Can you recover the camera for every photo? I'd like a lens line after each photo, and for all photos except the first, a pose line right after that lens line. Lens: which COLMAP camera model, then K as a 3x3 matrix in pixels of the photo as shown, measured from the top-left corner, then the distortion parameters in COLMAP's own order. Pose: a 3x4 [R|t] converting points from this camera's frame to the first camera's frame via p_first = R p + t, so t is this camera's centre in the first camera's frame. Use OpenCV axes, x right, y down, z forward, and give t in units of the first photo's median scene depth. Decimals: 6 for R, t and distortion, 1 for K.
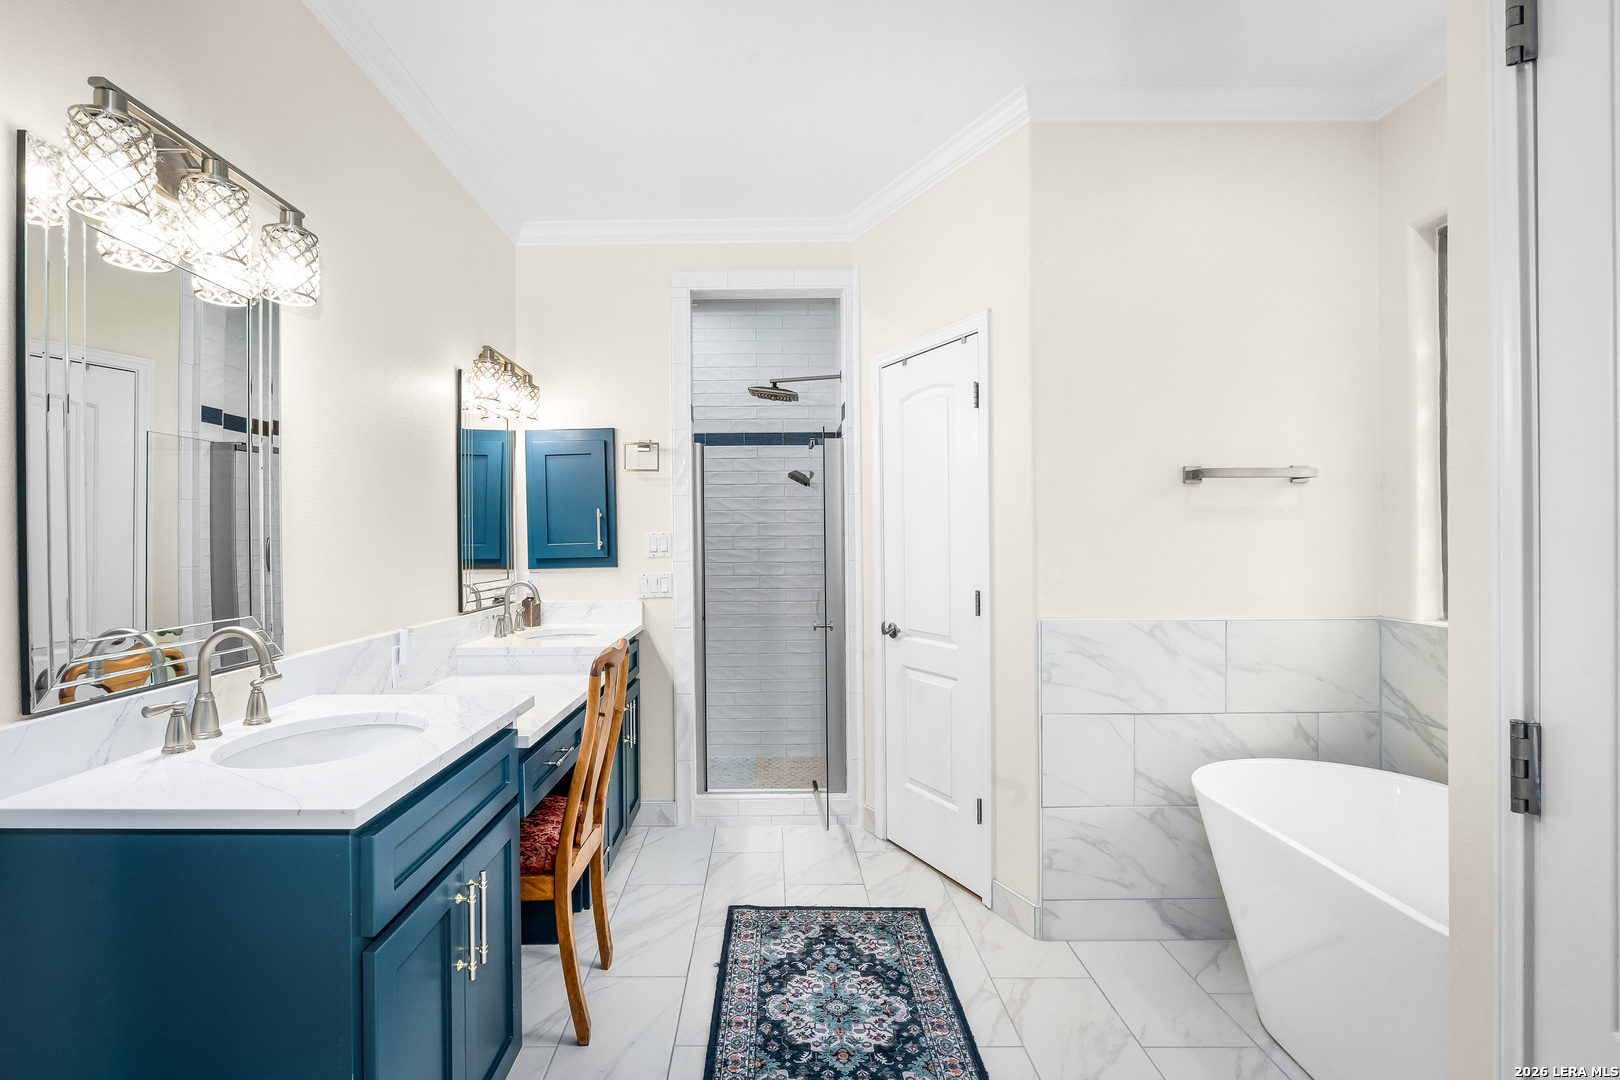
lens RADIAL K [[751.6, 0, 772.6], [0, 751.6, 542.4], [0, 0, 1]] dist [-0.004108, -0.000002]
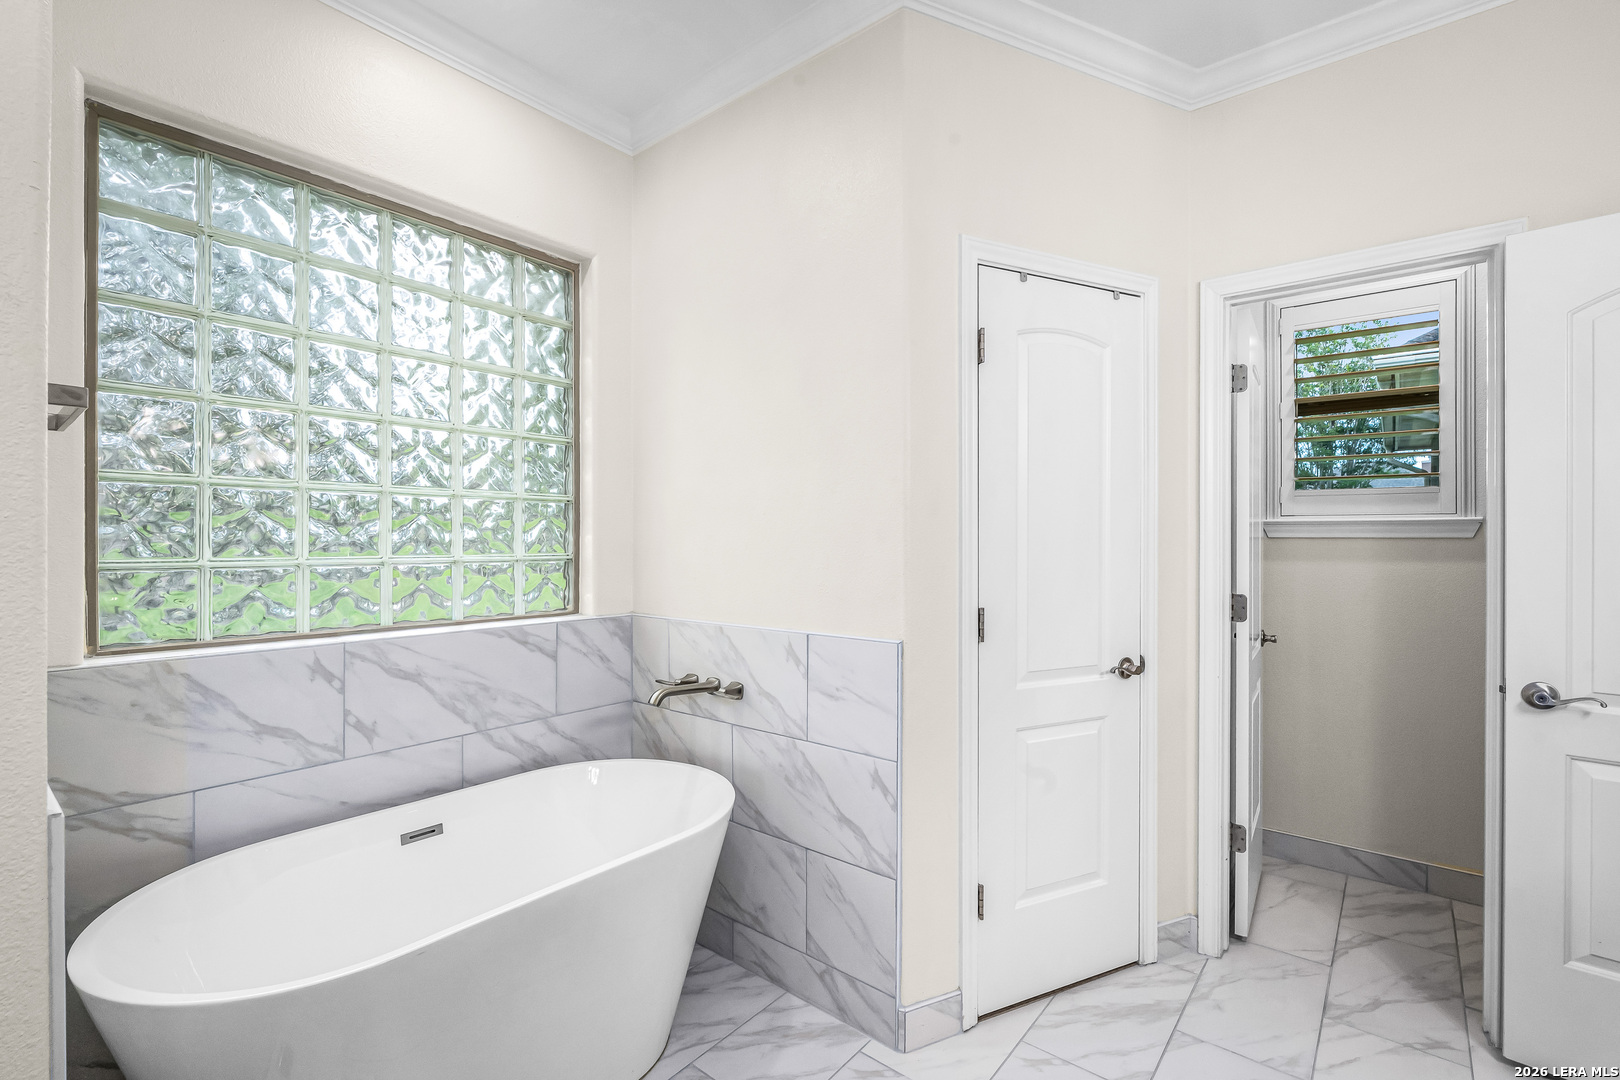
lens RADIAL K [[714.7, 0, 812.5], [0, 714.7, 539.0], [0, 0, 1]] dist [-0.005715, 0.000395]
pose [[-0.773429, 0.004449, 0.633868, -0.041466], [0.004678, 0.999988, -0.001310, -0.002397], [-0.633866, 0.001952, -0.773440, 0.891230]]
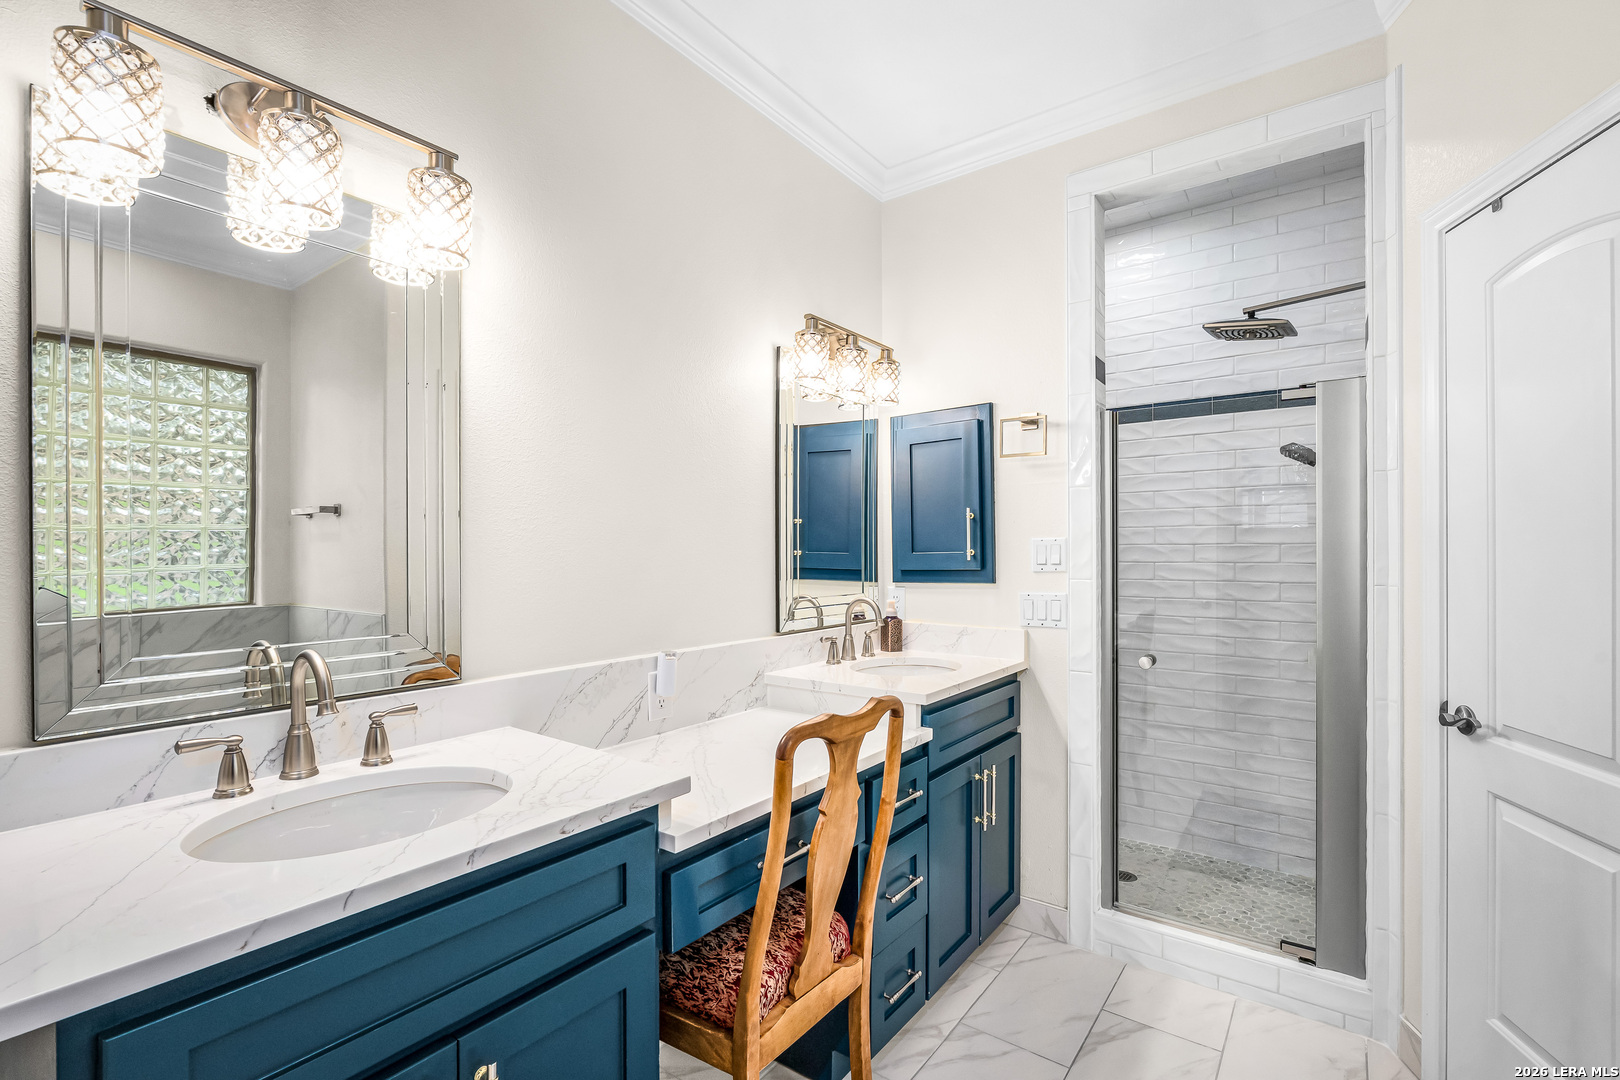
lens RADIAL K [[729.9, 0, 807.4], [0, 729.9, 554.6], [0, 0, 1]] dist [-0.009052, 0.000049]
pose [[0.801175, 0.009269, -0.598359, 0.104897], [-0.005614, 0.999952, 0.007973, -0.001871], [0.598404, -0.003028, 0.801189, 0.351849]]
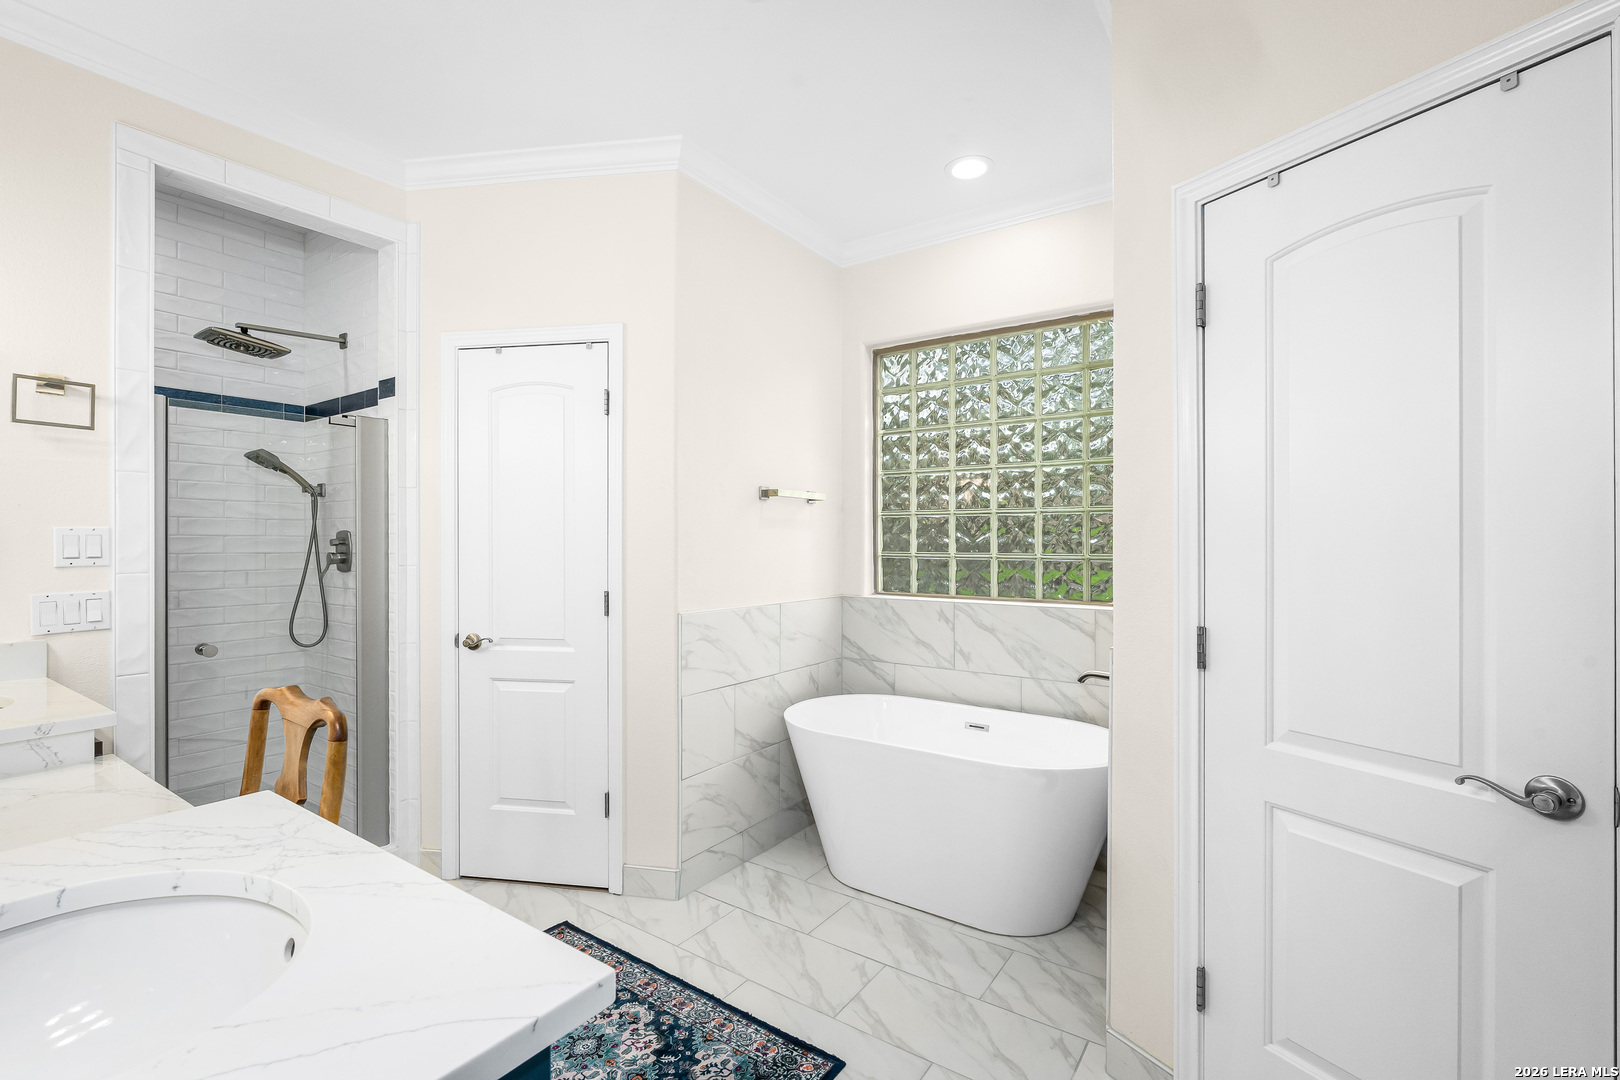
lens RADIAL K [[714.7, 0, 812.5], [0, 714.7, 539.0], [0, 0, 1]] dist [-0.005715, 0.000395]
pose [[0.566957, 0.009922, 0.823688, -0.359314], [-0.002167, 0.999942, -0.010554, 0.001805], [-0.823745, 0.004198, 0.566945, 0.199120]]
